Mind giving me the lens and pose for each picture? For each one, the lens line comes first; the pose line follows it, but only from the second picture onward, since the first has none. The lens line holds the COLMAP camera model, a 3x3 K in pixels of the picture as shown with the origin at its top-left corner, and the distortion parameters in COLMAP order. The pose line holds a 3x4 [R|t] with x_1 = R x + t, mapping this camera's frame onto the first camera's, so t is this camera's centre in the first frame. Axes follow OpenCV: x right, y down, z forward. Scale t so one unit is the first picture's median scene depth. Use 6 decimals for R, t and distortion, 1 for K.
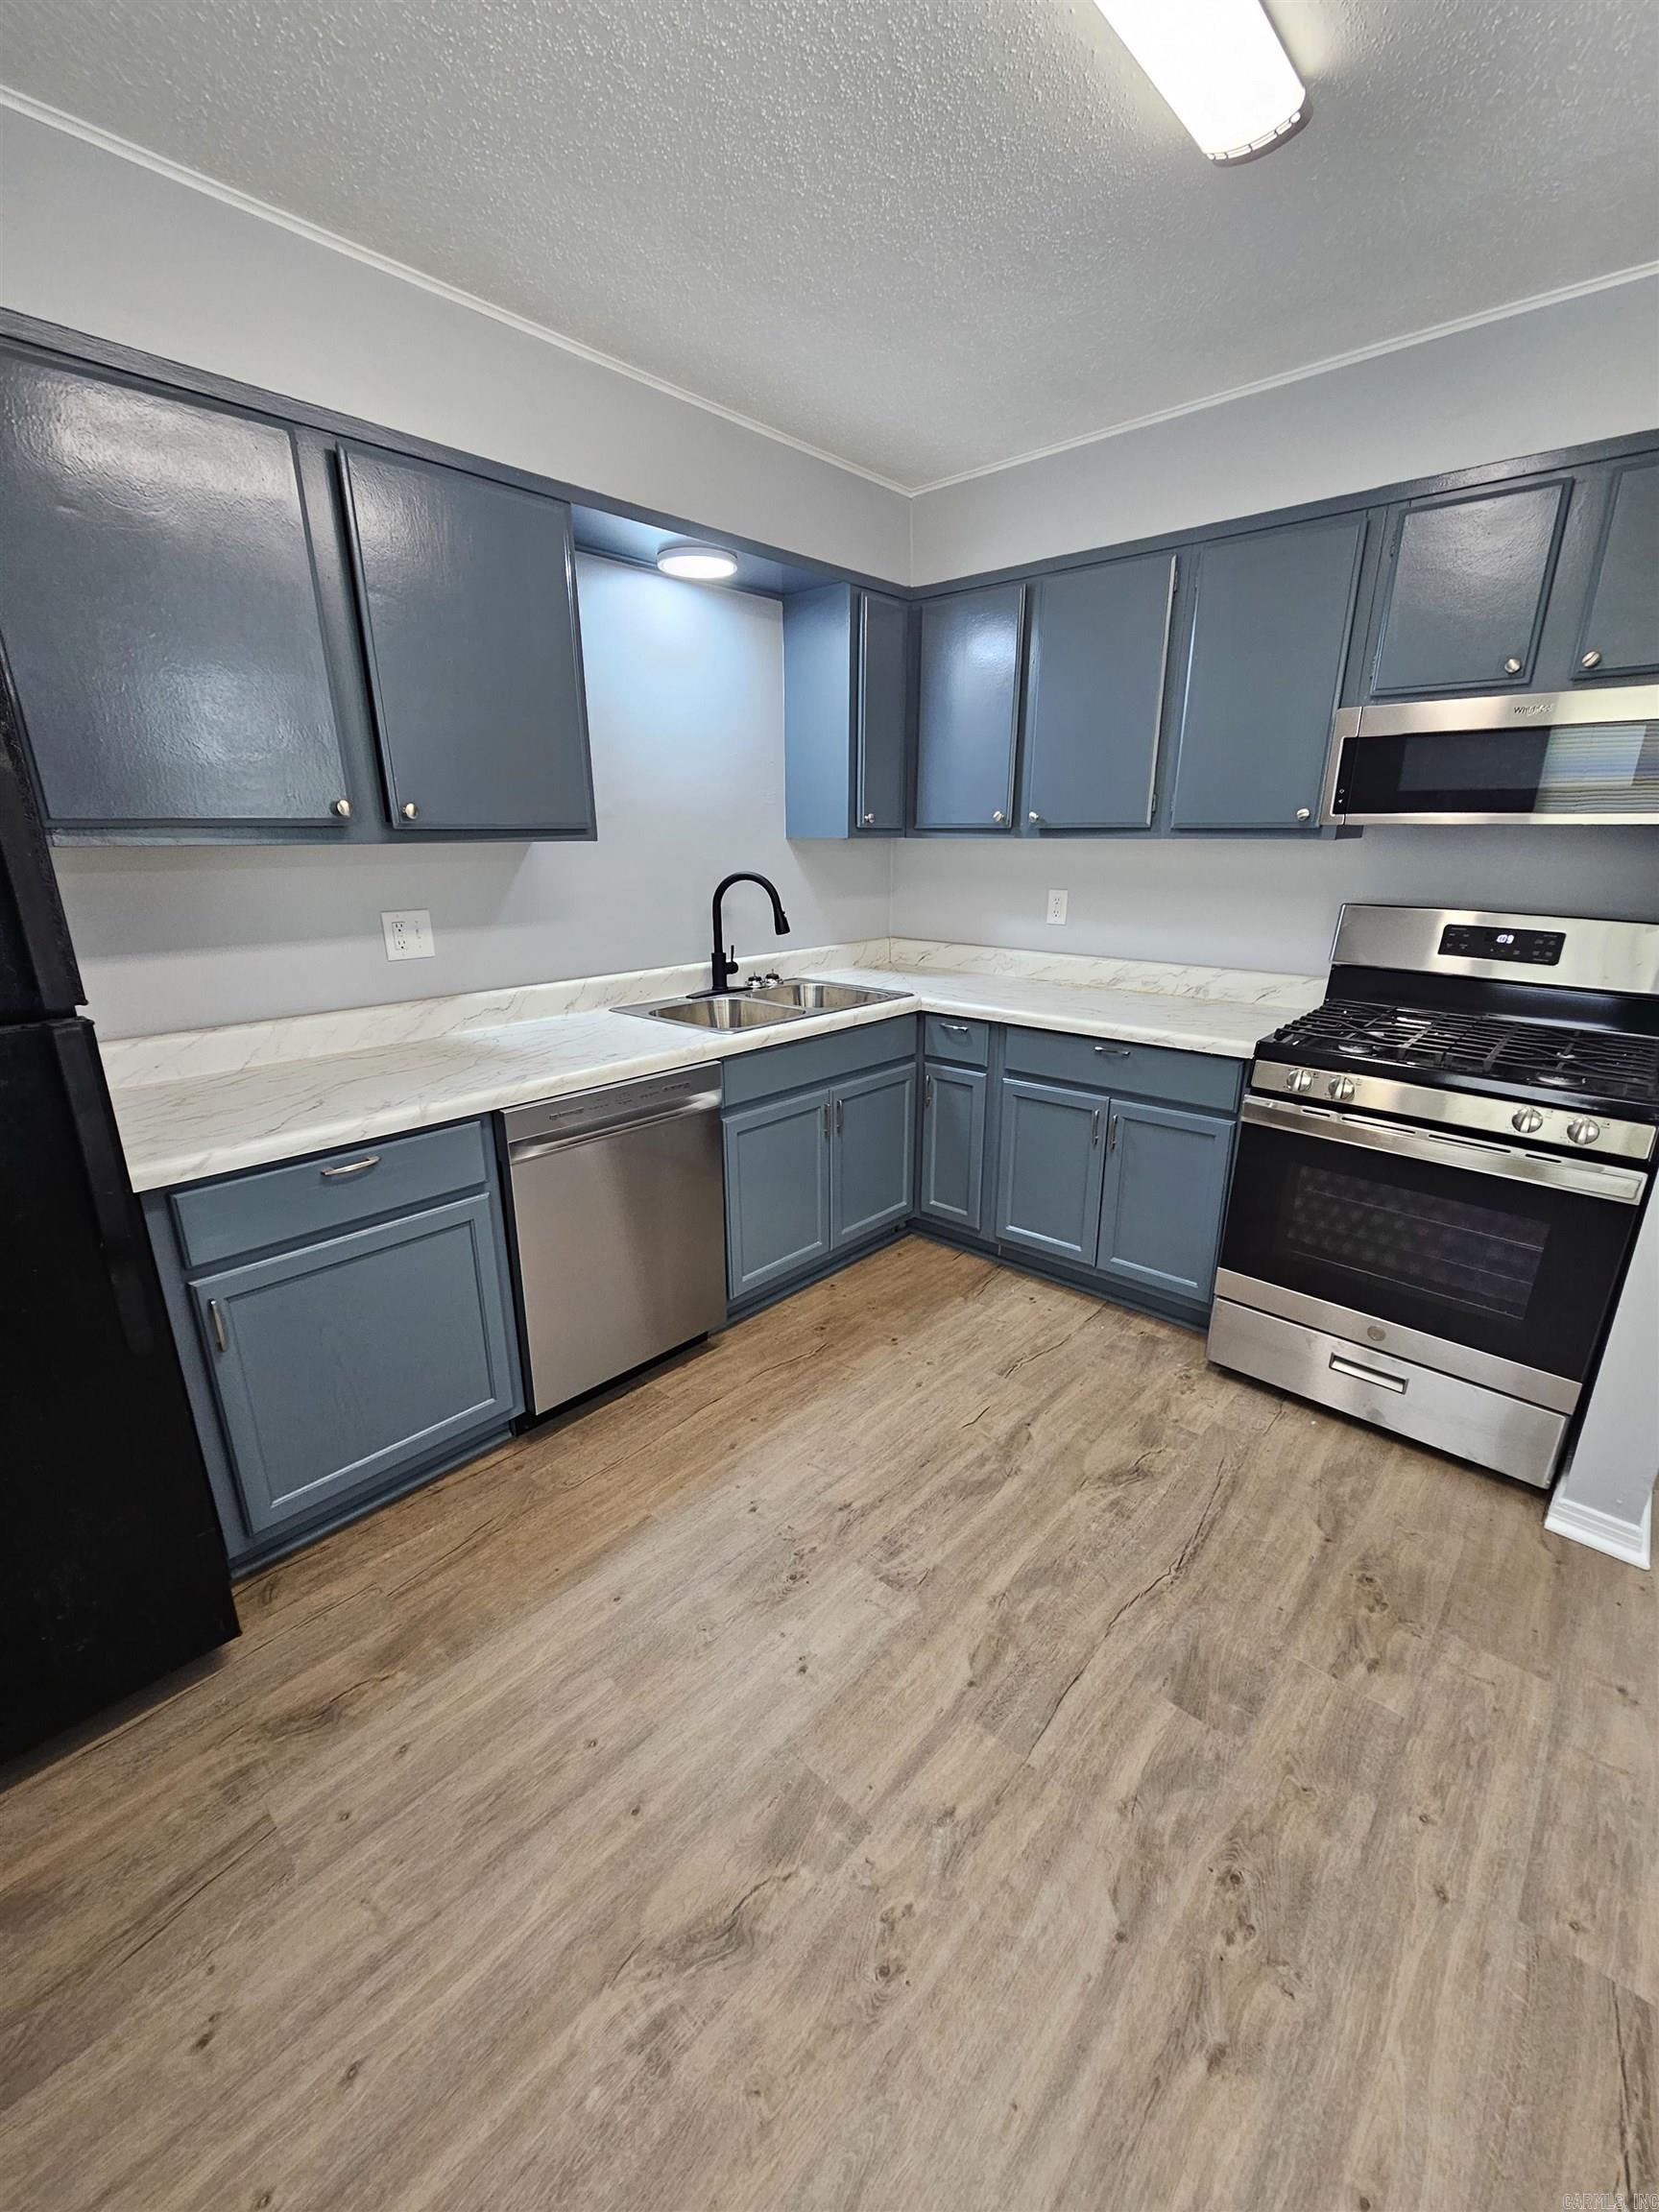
lens RADIAL K [[900.3, 0, 829.6], [0, 900.3, 1111.3], [0, 0, 1]] dist [-0.002443, 0.000456]
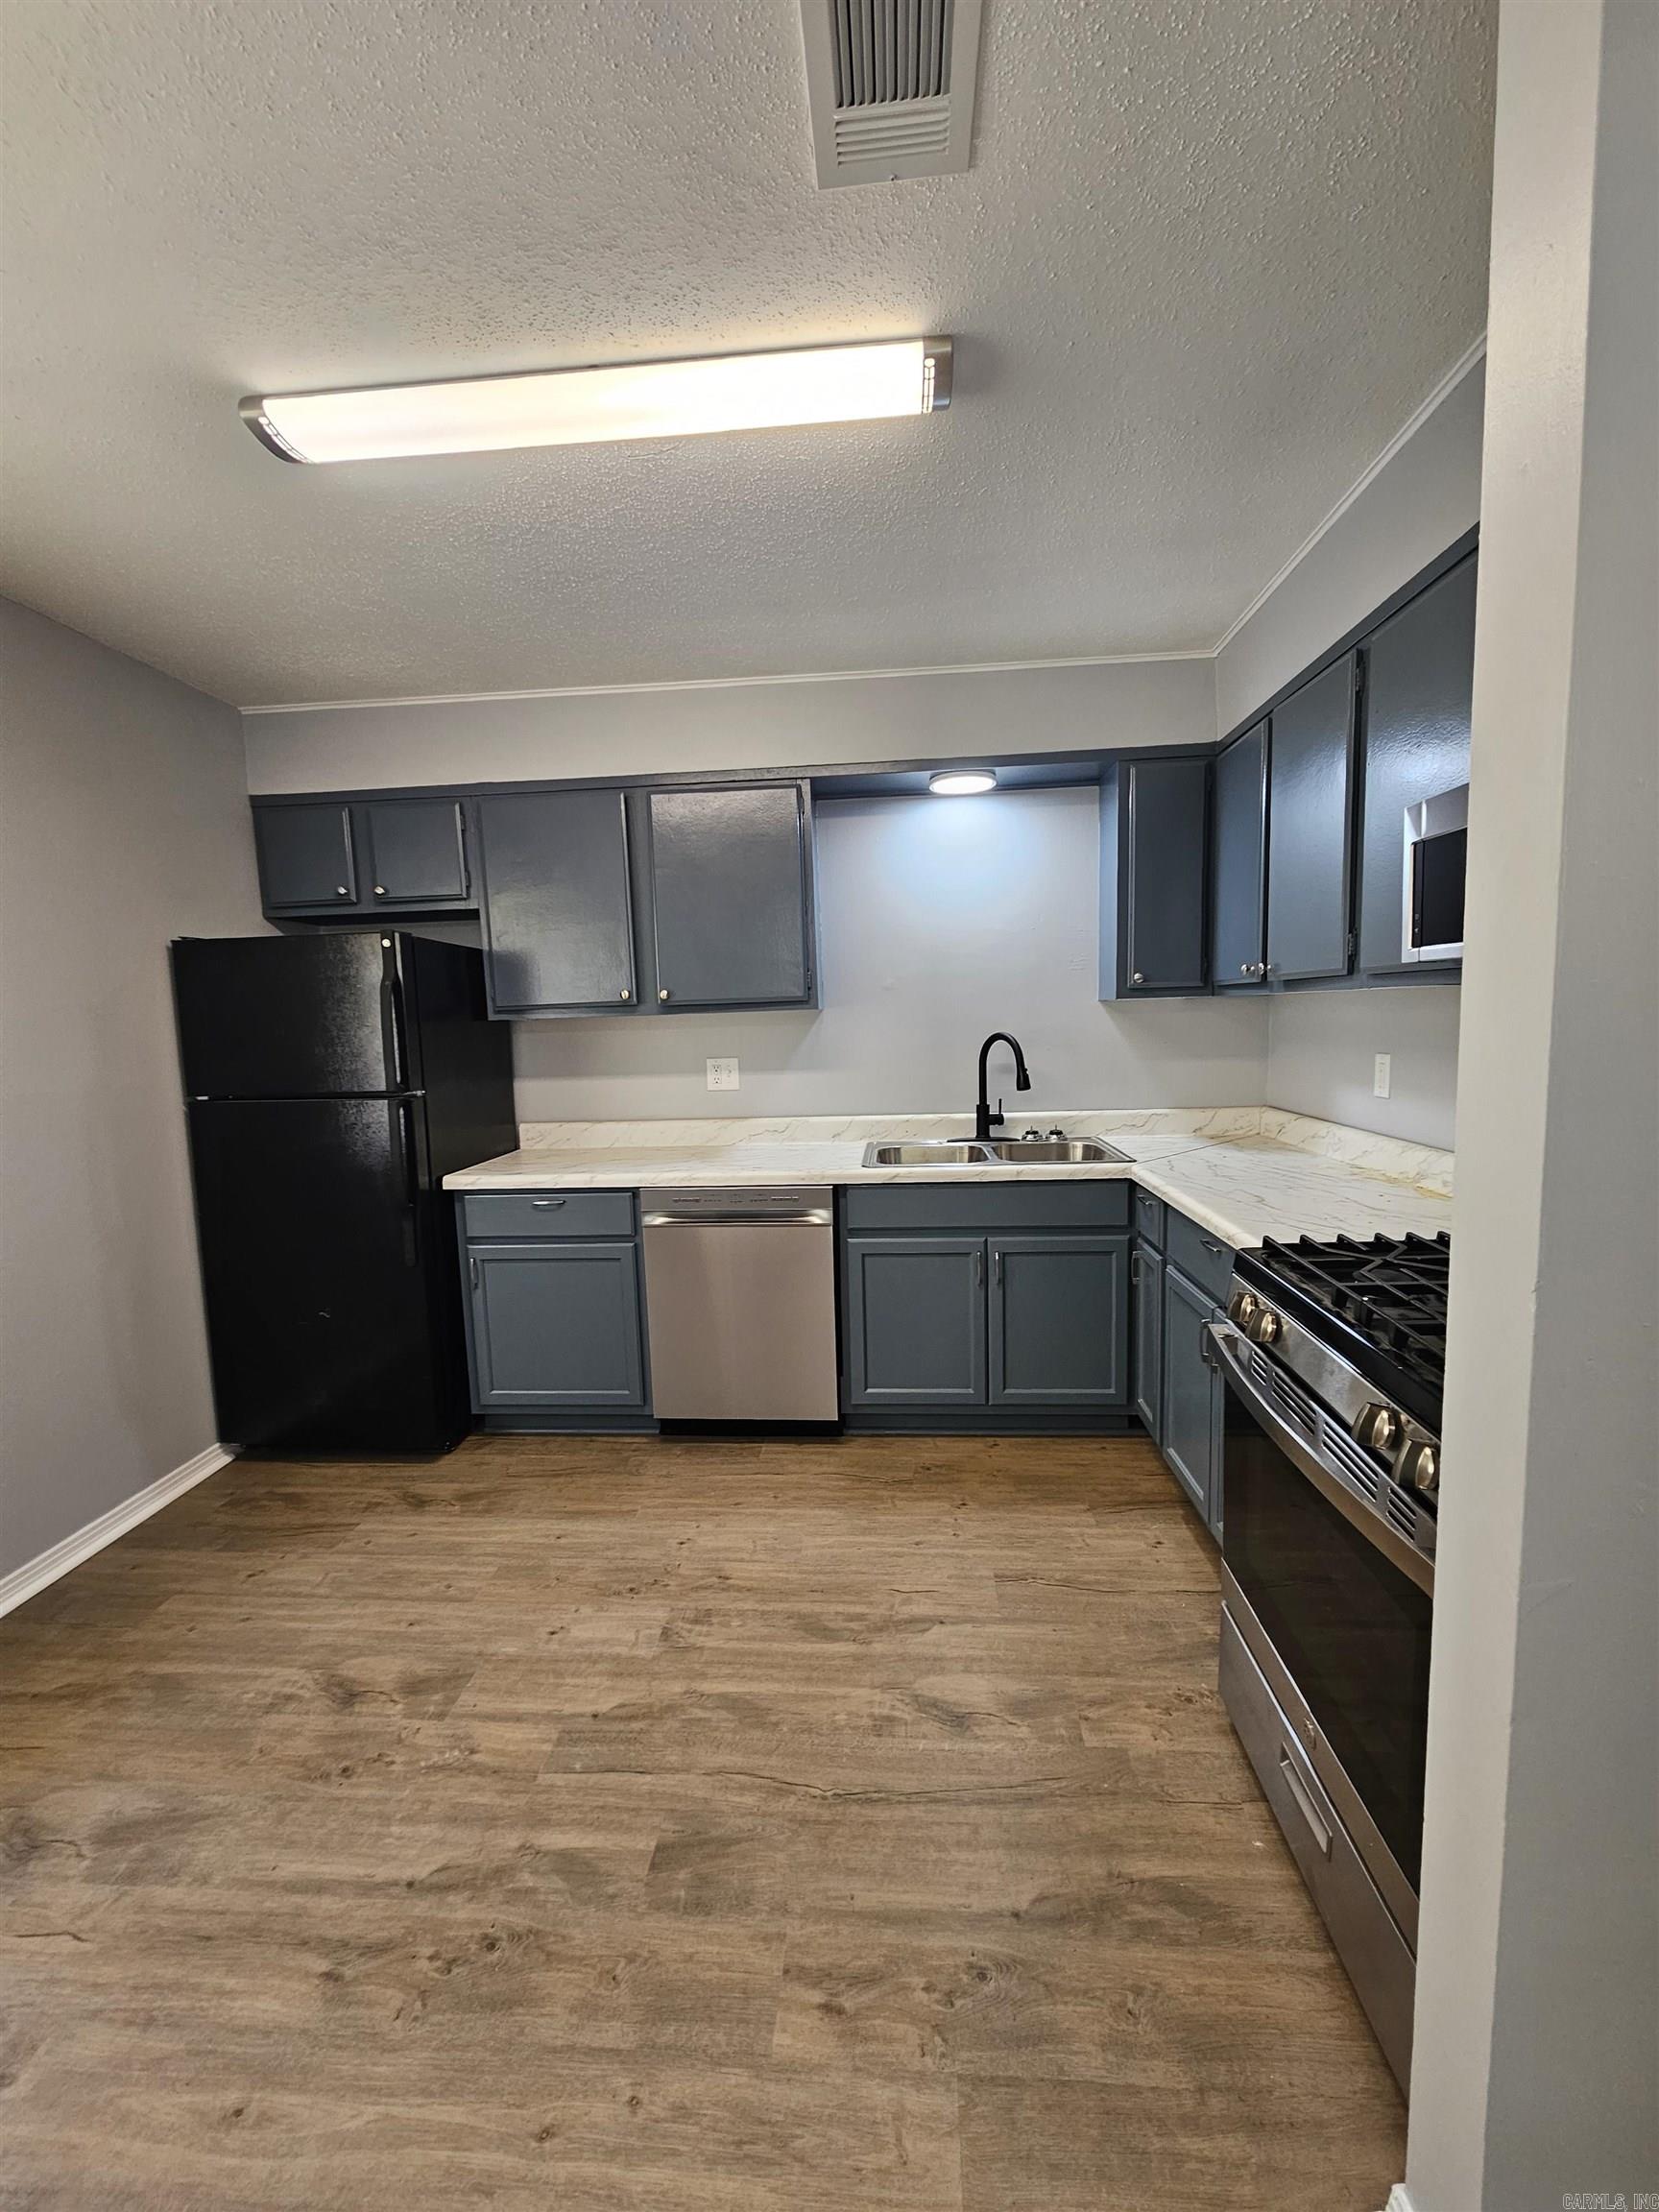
lens RADIAL K [[899.5, 0, 829.5], [0, 899.5, 1106.0], [0, 0, 1]] dist [-0.006517, 0.004017]
pose [[0.618304, 0.062605, -0.783442, 1.221858], [-0.201653, 0.976090, -0.081148, -0.093957], [0.759629, 0.208158, 0.616145, 0.366987]]
